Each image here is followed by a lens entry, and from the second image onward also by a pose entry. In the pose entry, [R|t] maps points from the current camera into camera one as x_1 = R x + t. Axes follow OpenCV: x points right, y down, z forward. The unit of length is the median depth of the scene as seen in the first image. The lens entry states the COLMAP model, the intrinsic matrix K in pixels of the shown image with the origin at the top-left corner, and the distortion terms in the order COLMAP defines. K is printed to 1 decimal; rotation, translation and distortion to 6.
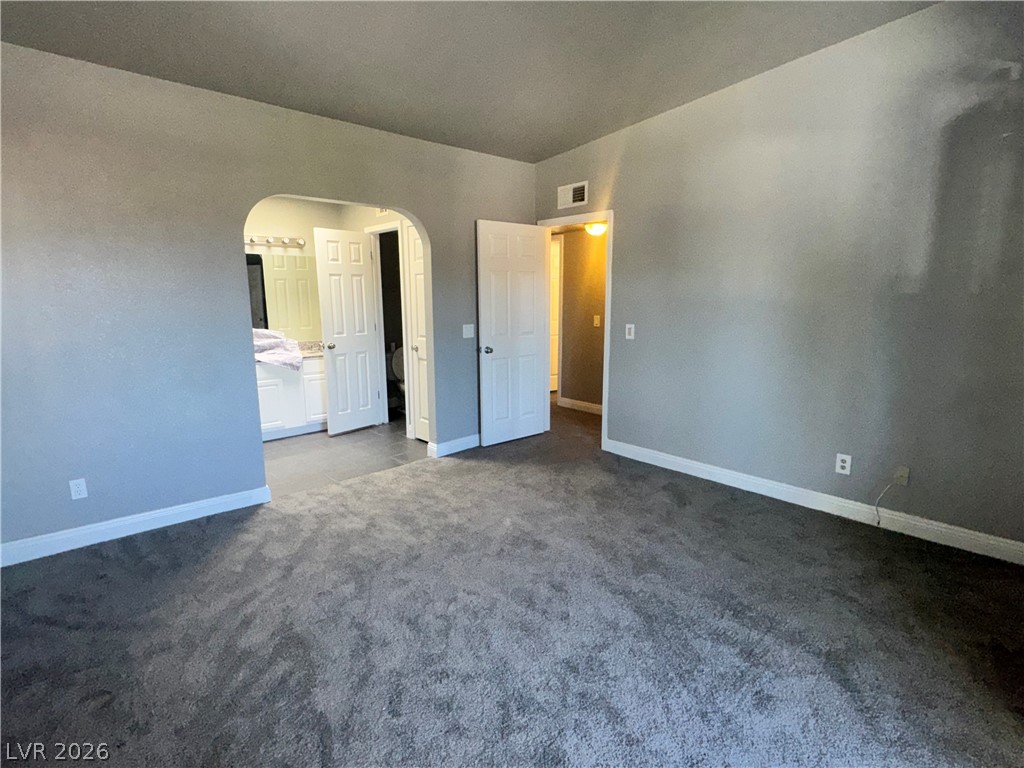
lens RADIAL K [[507.6, 0, 512.2], [0, 507.6, 383.2], [0, 0, 1]] dist [-0.002284, 0.000314]
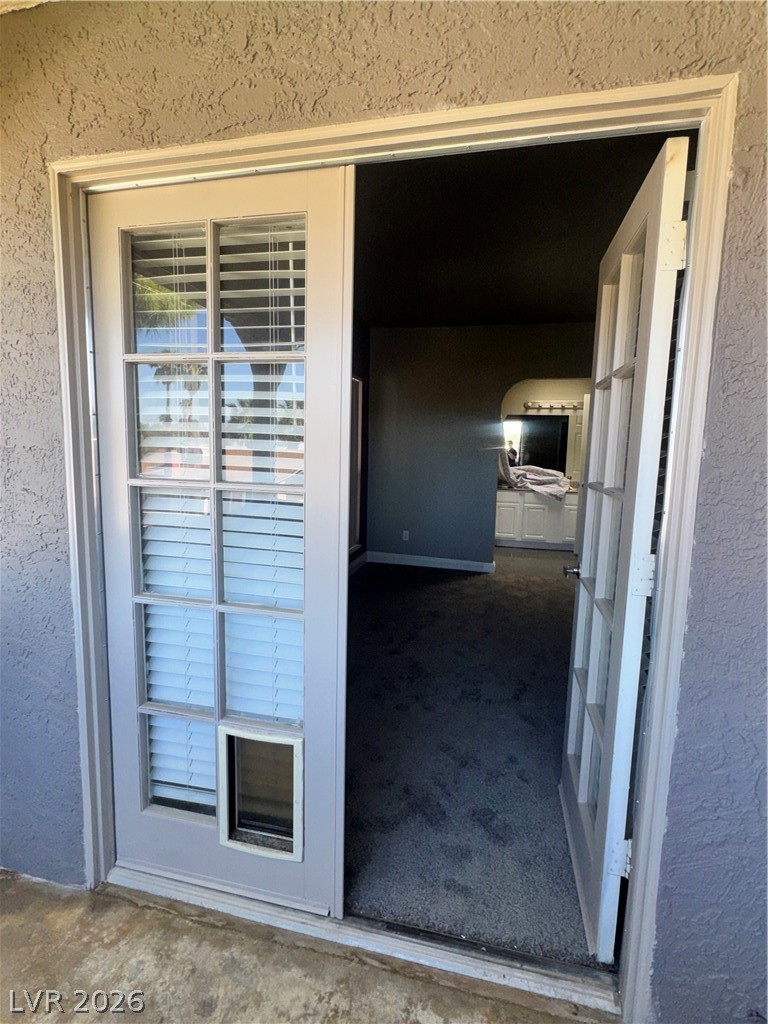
lens RADIAL K [[507.6, 0, 385.3], [0, 507.6, 511.0], [0, 0, 1]] dist [-0.002284, 0.000314]
pose [[0.550625, 0.123967, -0.825497, 0.694897], [-0.159668, 0.986293, 0.041611, 0.031408], [0.819340, 0.108893, 0.562871, -0.218750]]
